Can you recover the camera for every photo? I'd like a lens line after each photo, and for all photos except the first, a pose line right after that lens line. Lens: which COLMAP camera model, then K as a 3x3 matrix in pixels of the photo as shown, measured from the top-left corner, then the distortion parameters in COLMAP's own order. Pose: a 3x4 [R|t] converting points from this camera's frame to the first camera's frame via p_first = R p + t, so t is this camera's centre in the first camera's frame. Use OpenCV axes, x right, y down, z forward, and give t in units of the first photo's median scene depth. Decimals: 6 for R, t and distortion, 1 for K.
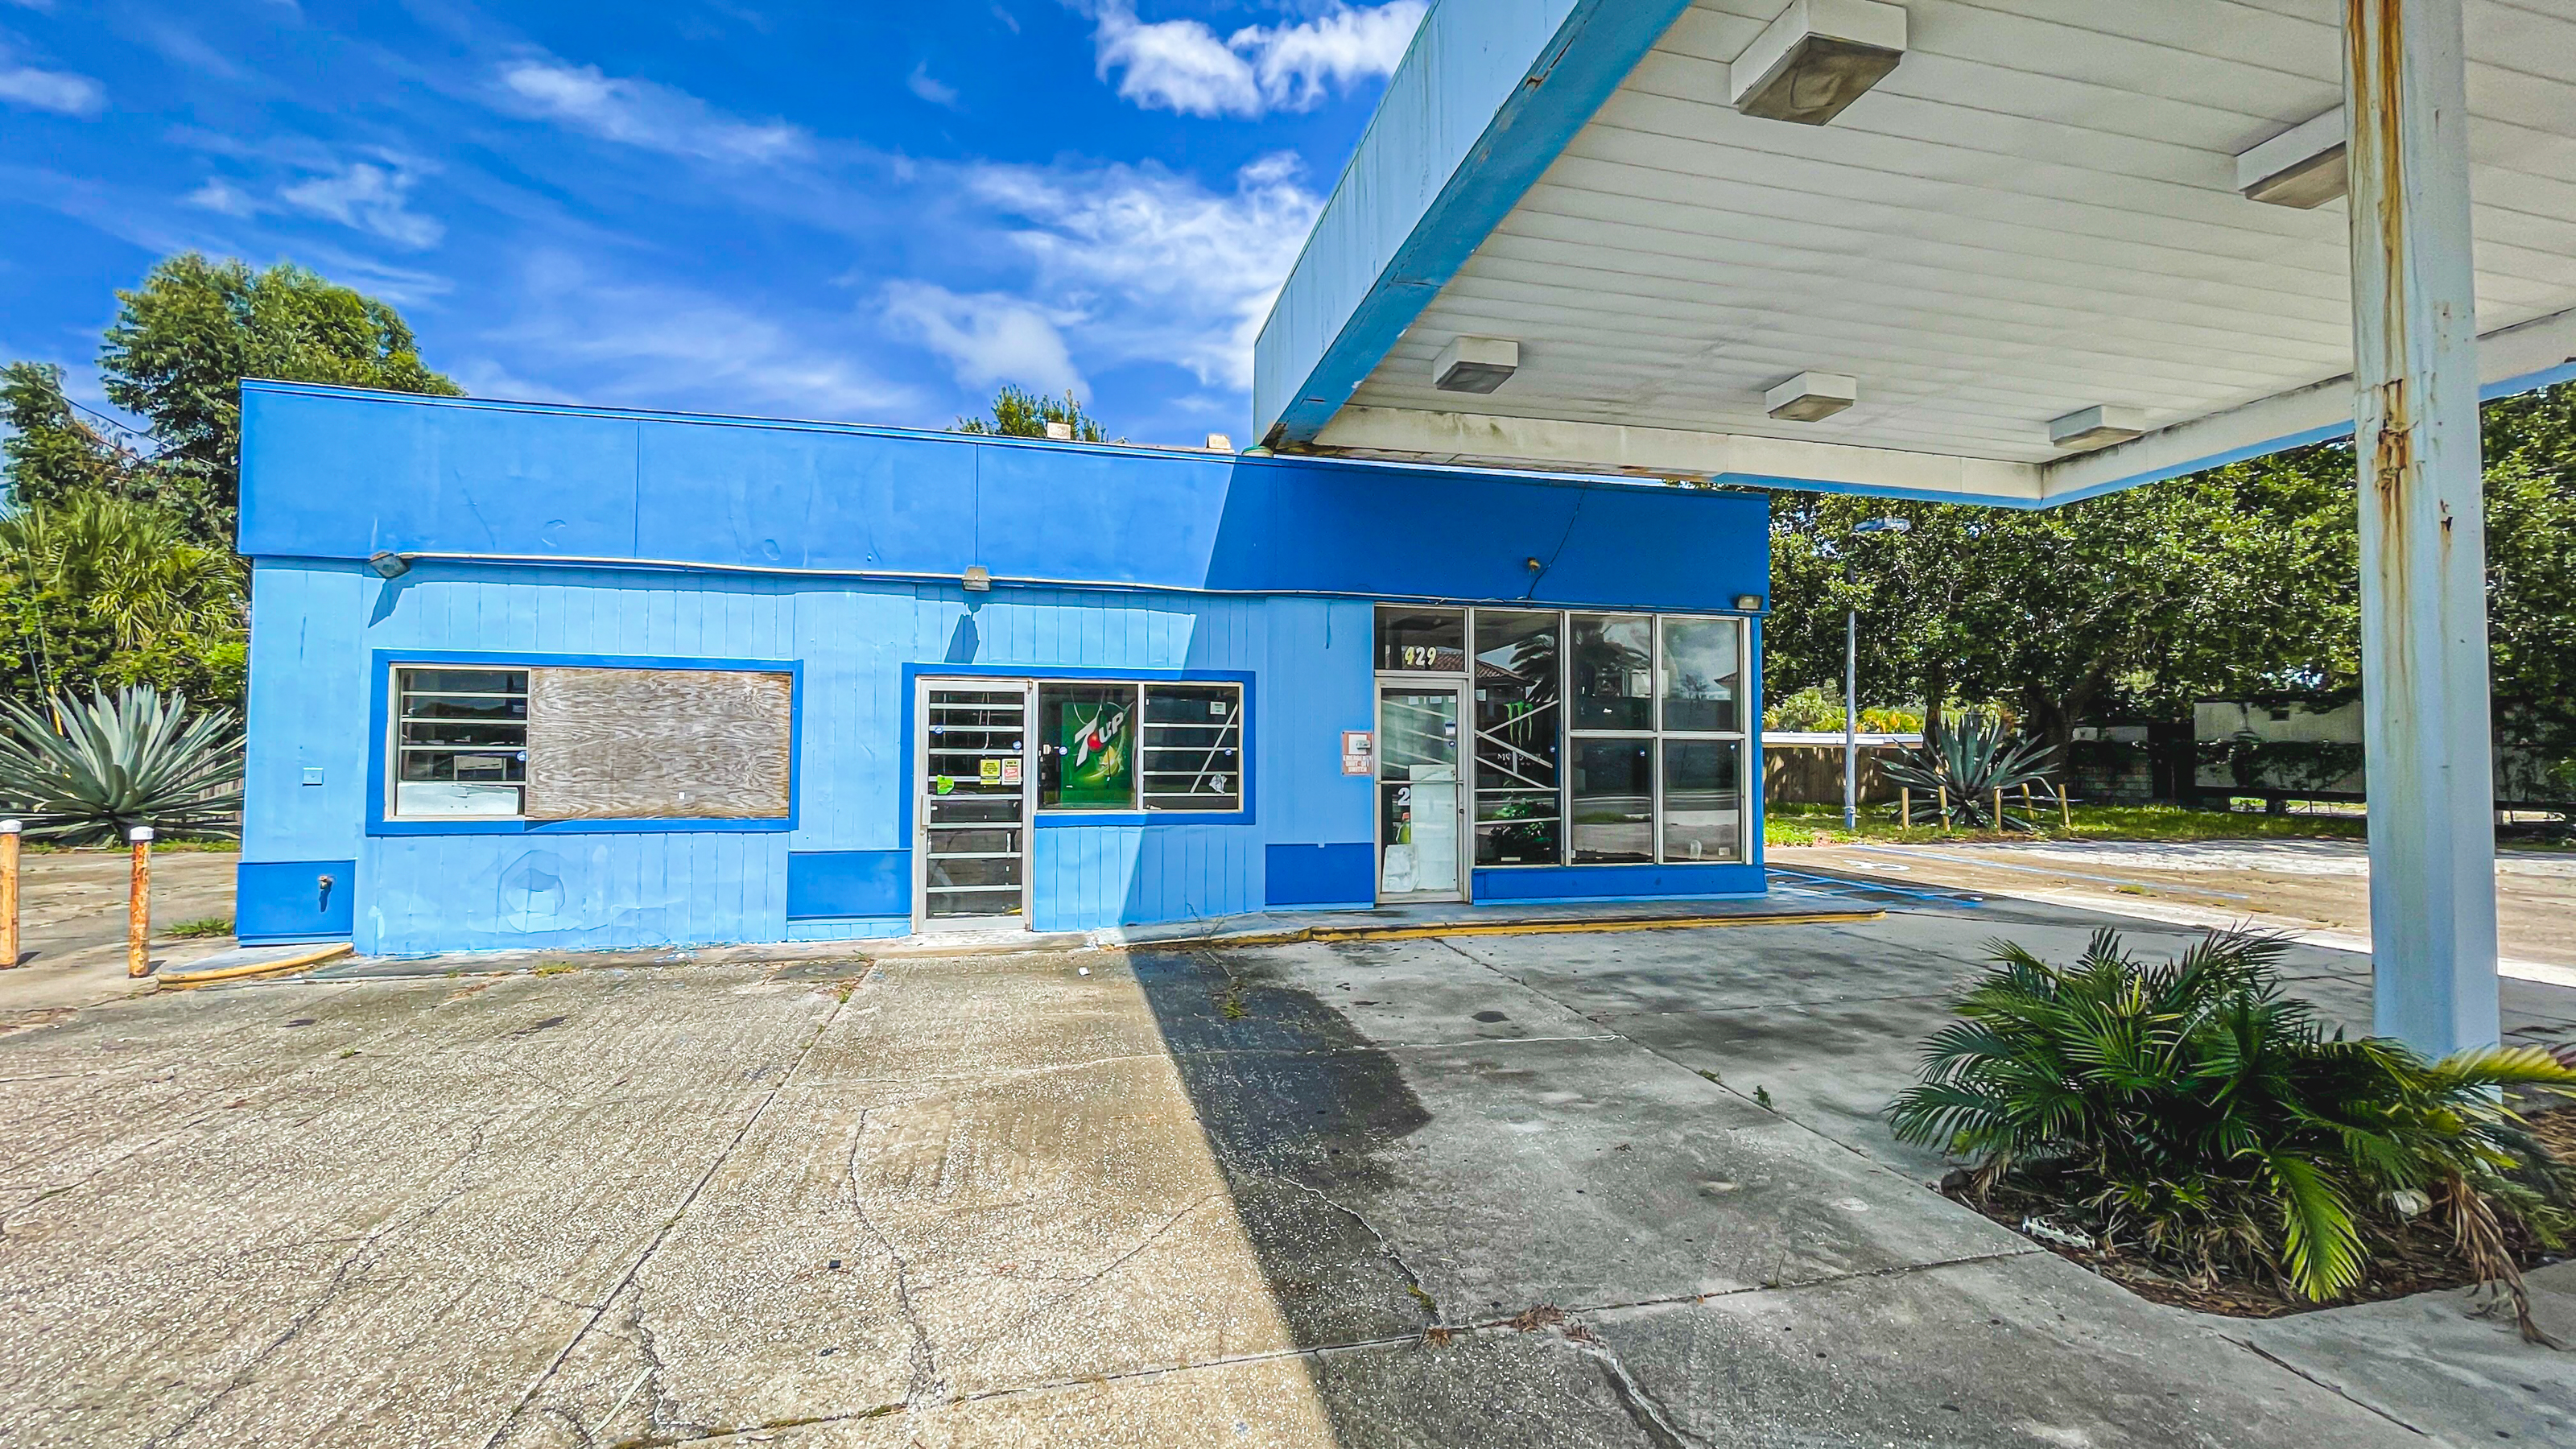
lens RADIAL K [[1035.6, 0, 1281.1], [0, 1035.6, 721.5], [0, 0, 1]] dist [-0.002744, 0.000940]
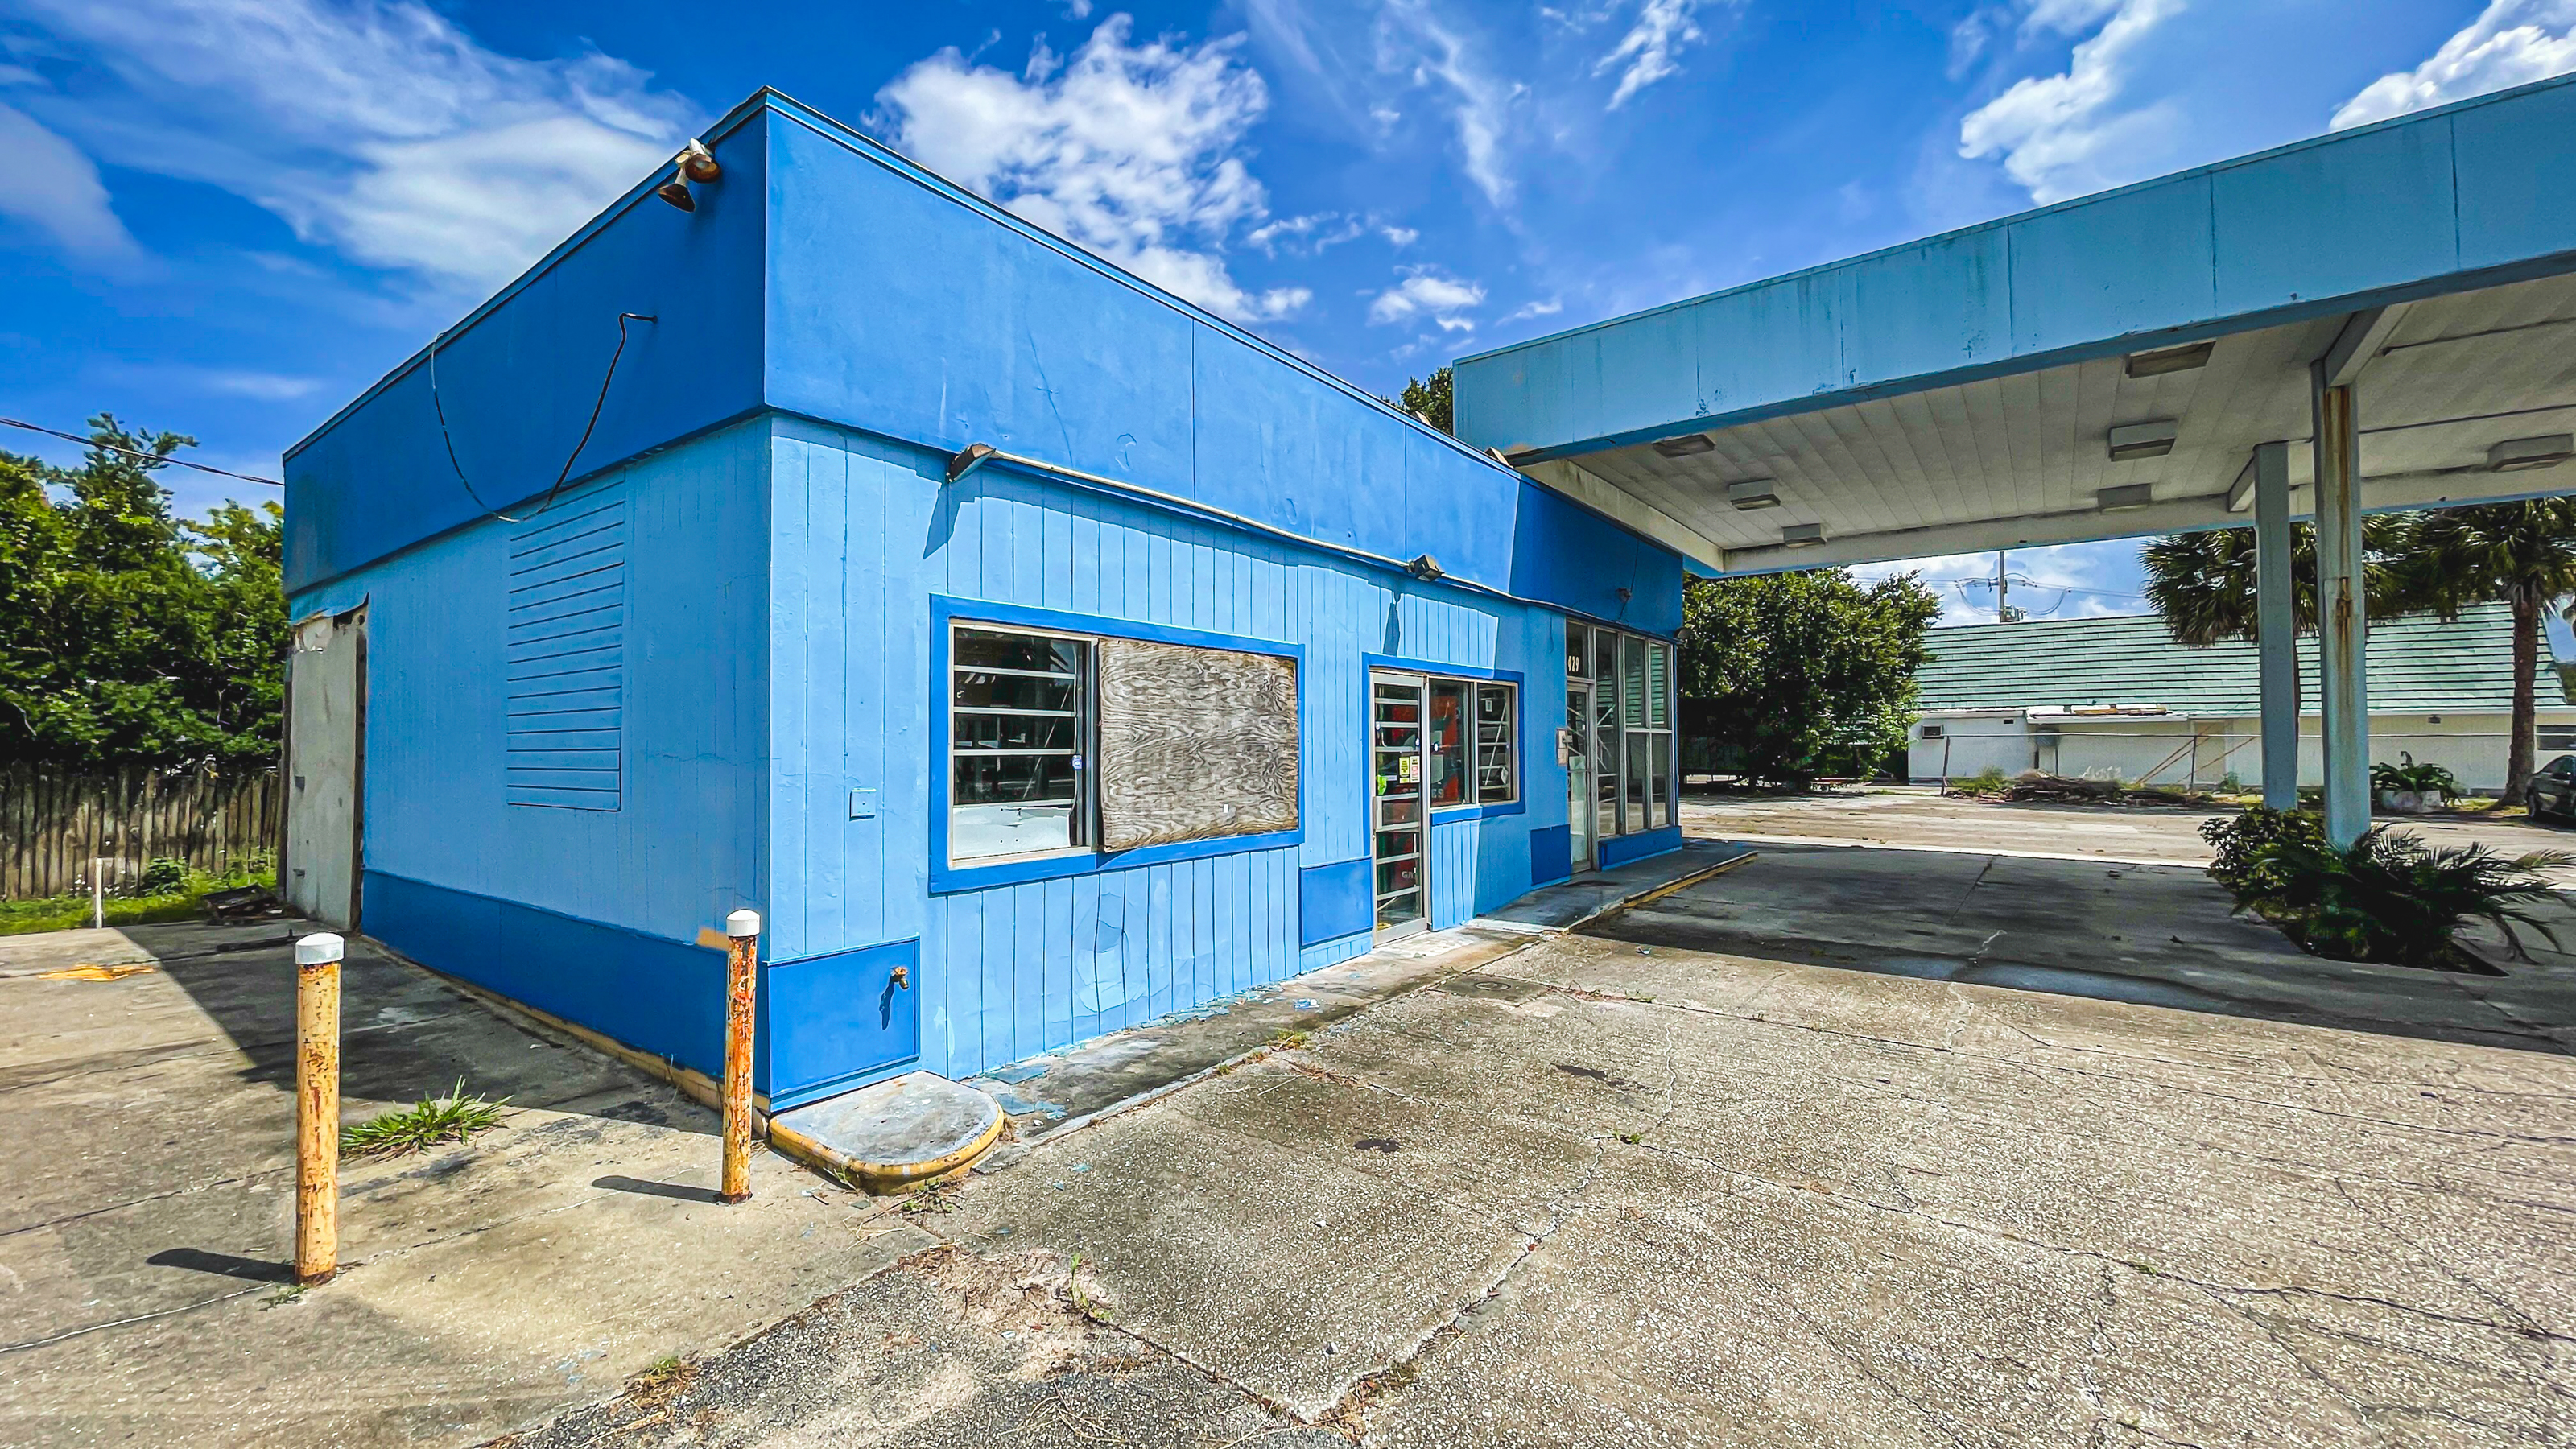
lens RADIAL K [[1035.6, 0, 1272.9], [0, 1035.6, 726.1], [0, 0, 1]] dist [-0.002744, 0.000940]
pose [[0.768813, 0.002789, 0.639467, -1.037467], [-0.011274, 0.999894, 0.009193, 0.000741], [-0.639374, -0.014277, 0.768763, 0.362188]]
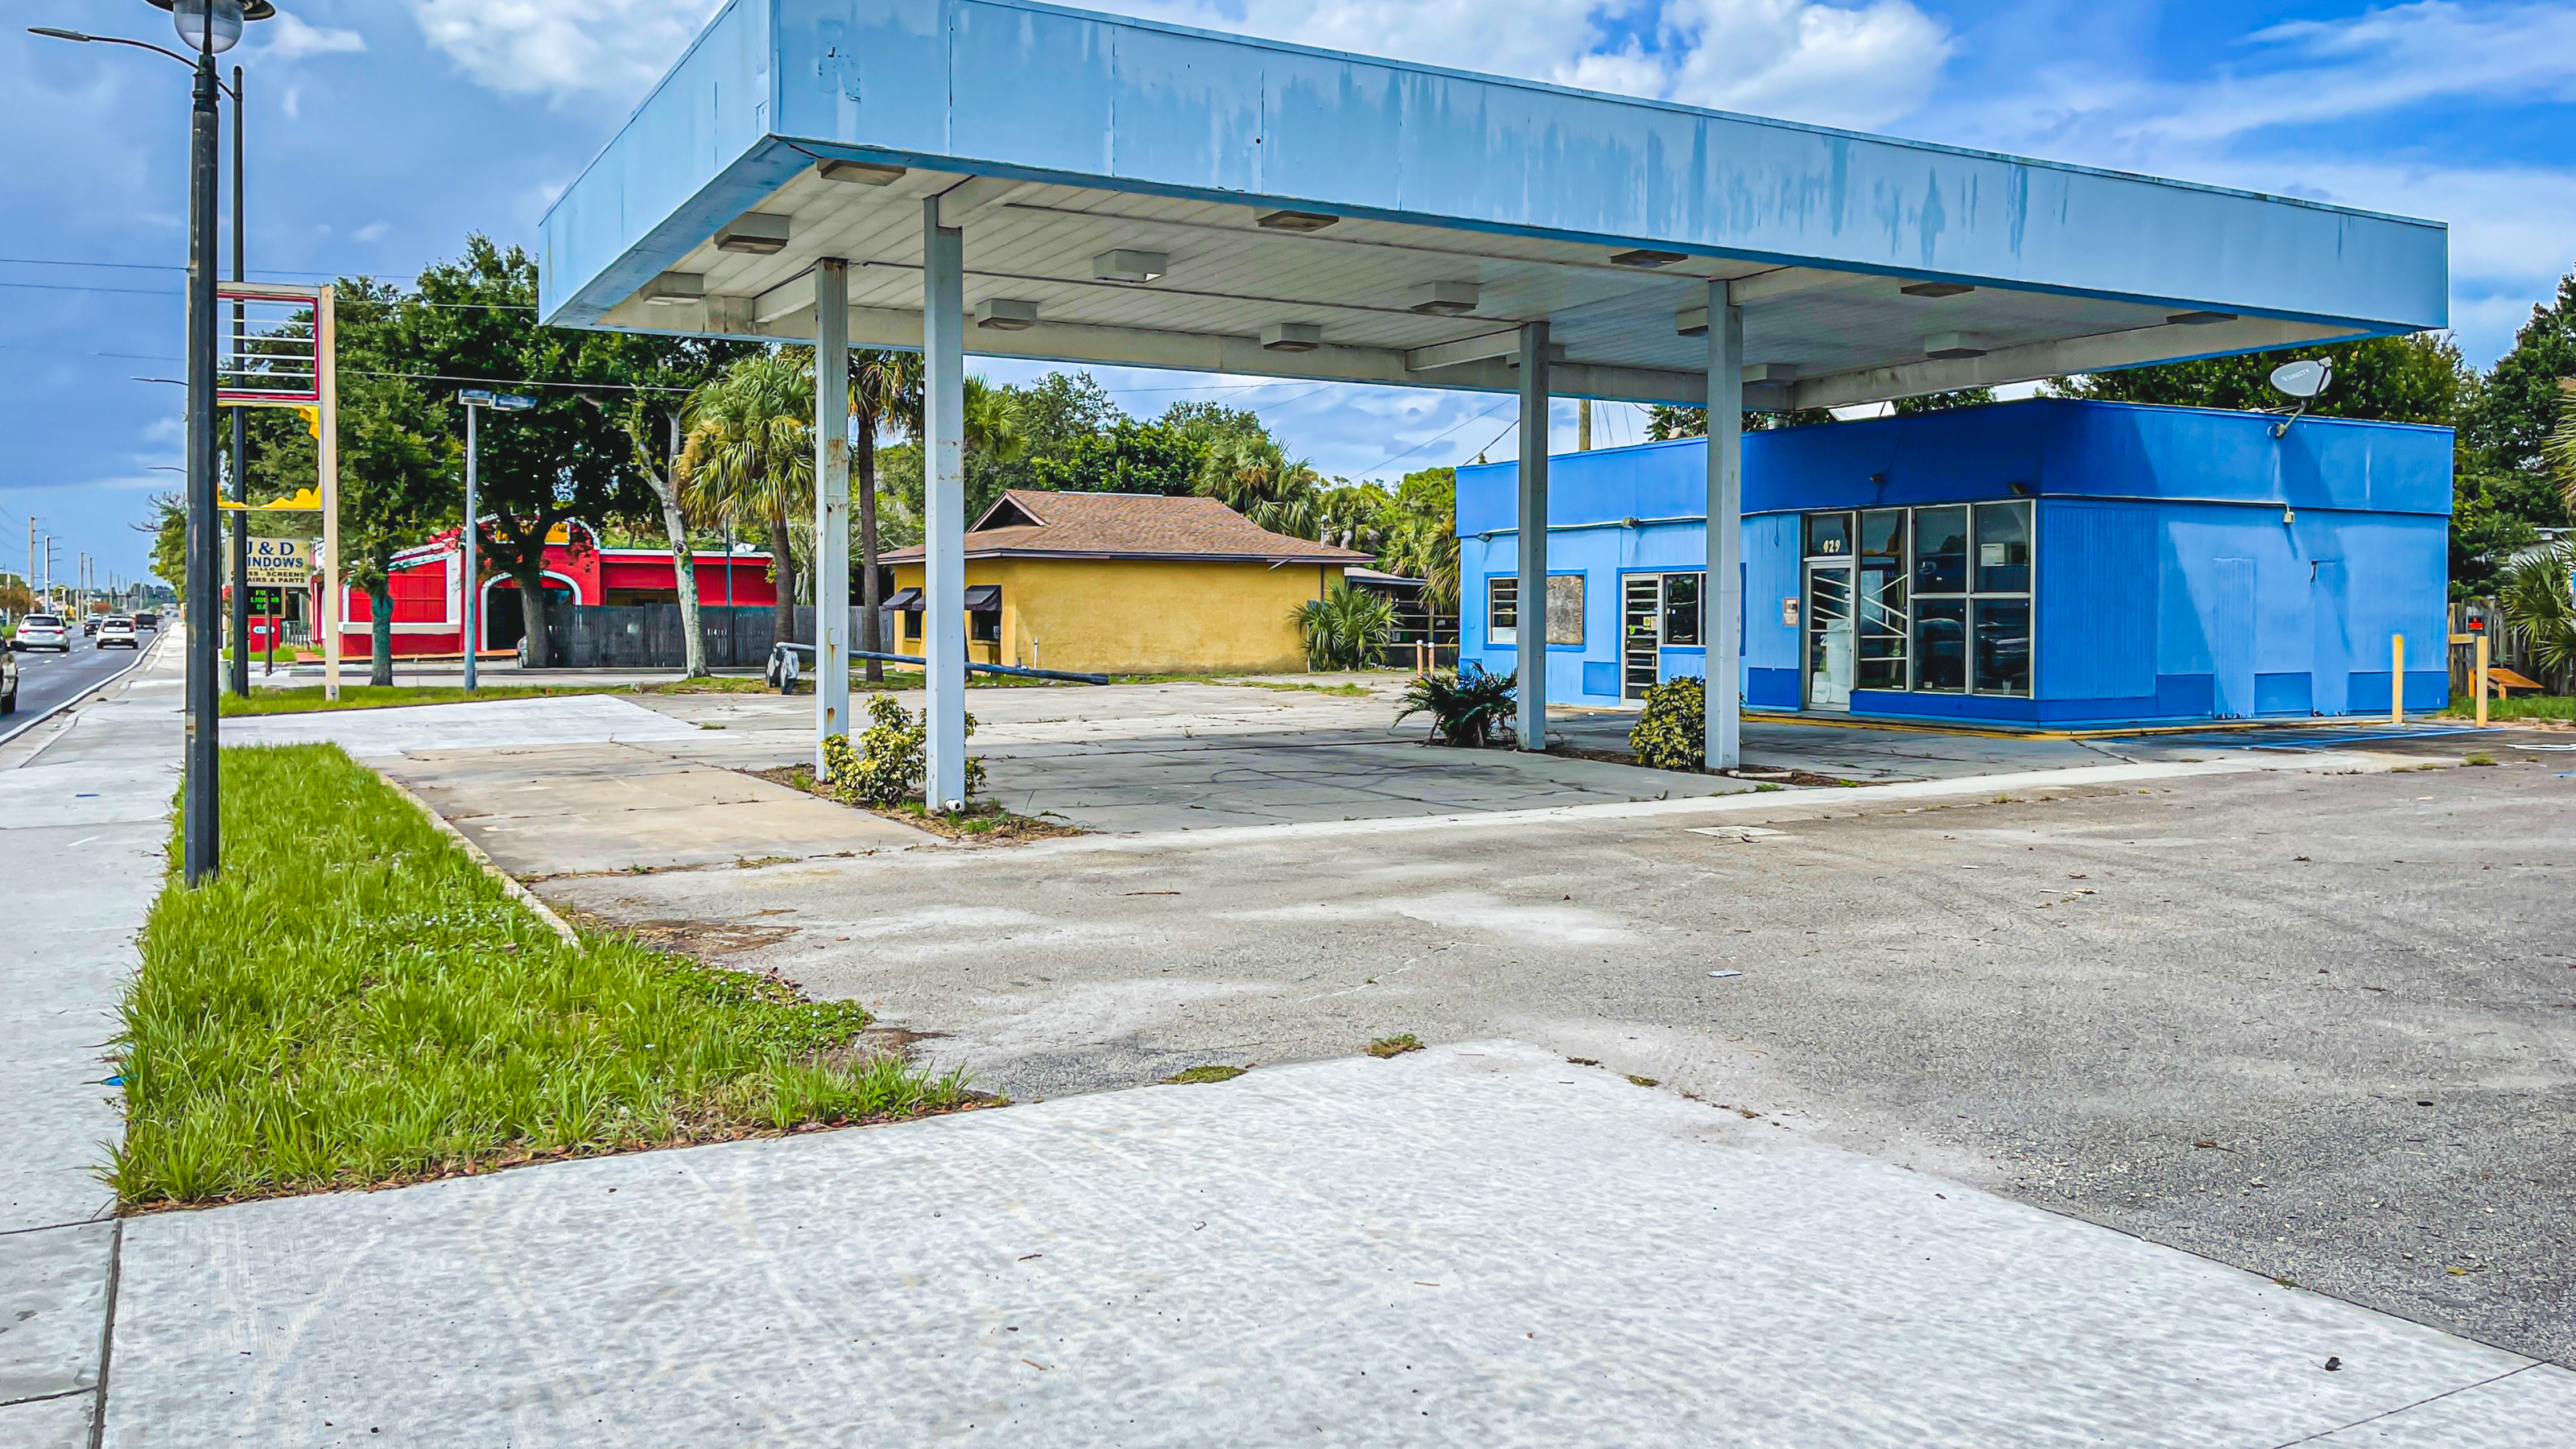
lens RADIAL K [[1950.0, 0, 1281.2], [0, 1950.0, 706.7], [0, 0, 1]] dist [0.059973, -0.014430]
pose [[0.269267, 0.036509, -0.962373, 3.118234], [0.023920, 0.998719, 0.044581, 0.027093], [0.962768, -0.035024, 0.268049, -0.628548]]
